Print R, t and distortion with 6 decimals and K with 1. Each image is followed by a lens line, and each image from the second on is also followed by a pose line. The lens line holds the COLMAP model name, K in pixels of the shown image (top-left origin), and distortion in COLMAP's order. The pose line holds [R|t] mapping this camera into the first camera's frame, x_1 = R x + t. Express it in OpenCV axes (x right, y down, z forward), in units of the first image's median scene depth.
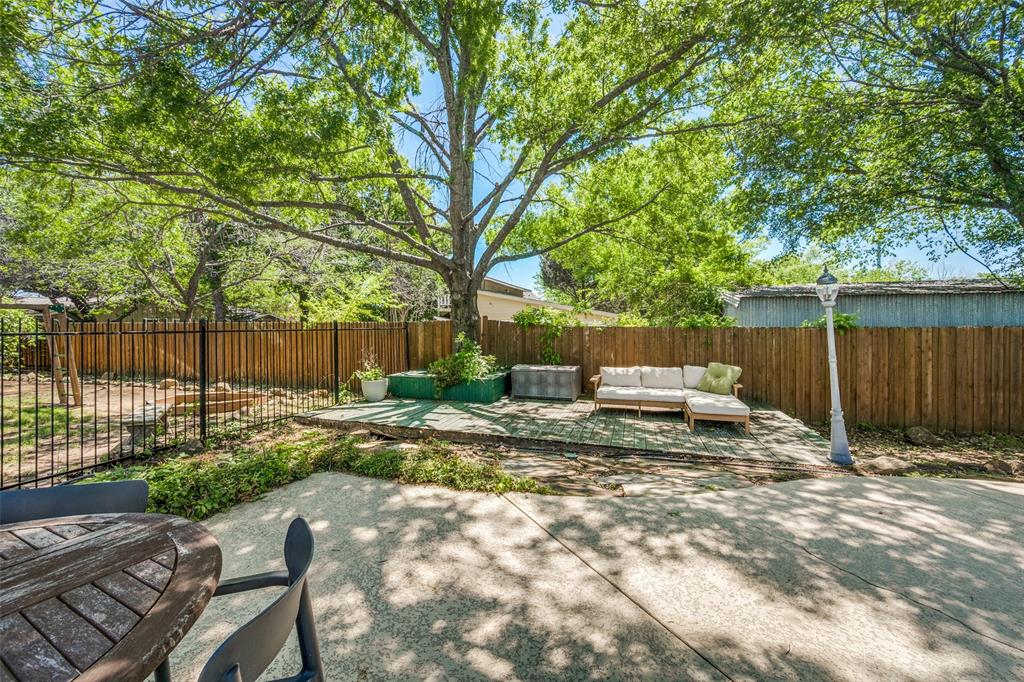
lens RADIAL K [[403.9, 0, 515.4], [0, 403.9, 332.3], [0, 0, 1]] dist [0.001506, 0.000068]
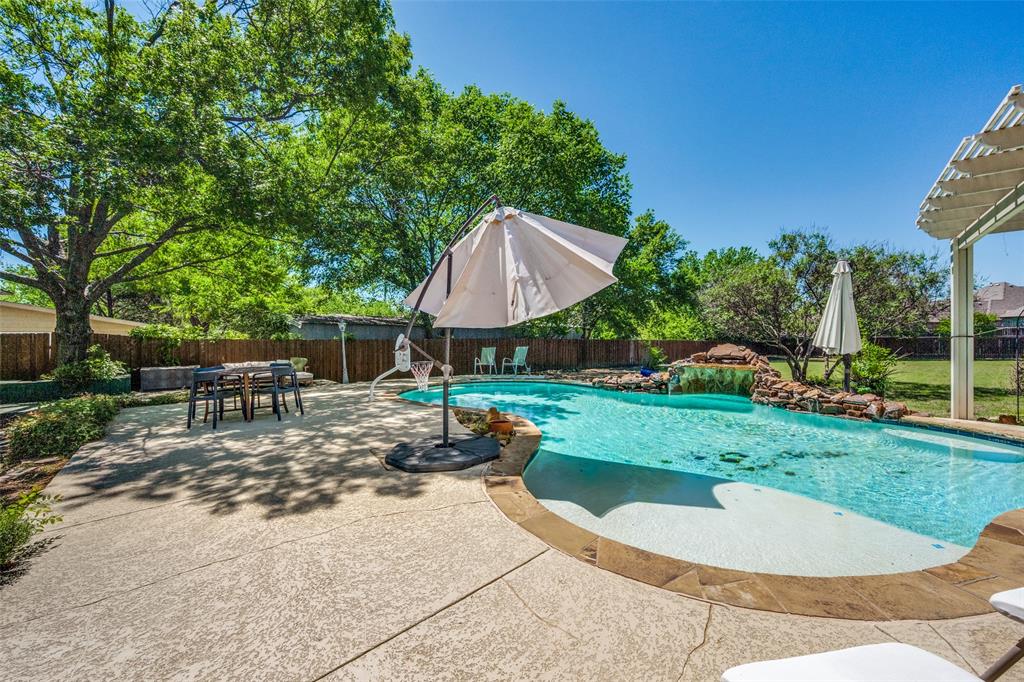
lens RADIAL K [[403.9, 0, 515.4], [0, 403.9, 332.3], [0, 0, 1]] dist [0.001506, 0.000068]
pose [[0.511558, 0.016527, 0.859090, -0.527210], [0.011182, 0.999602, -0.025888, 0.012748], [-0.859176, 0.022850, 0.511170, -0.767766]]
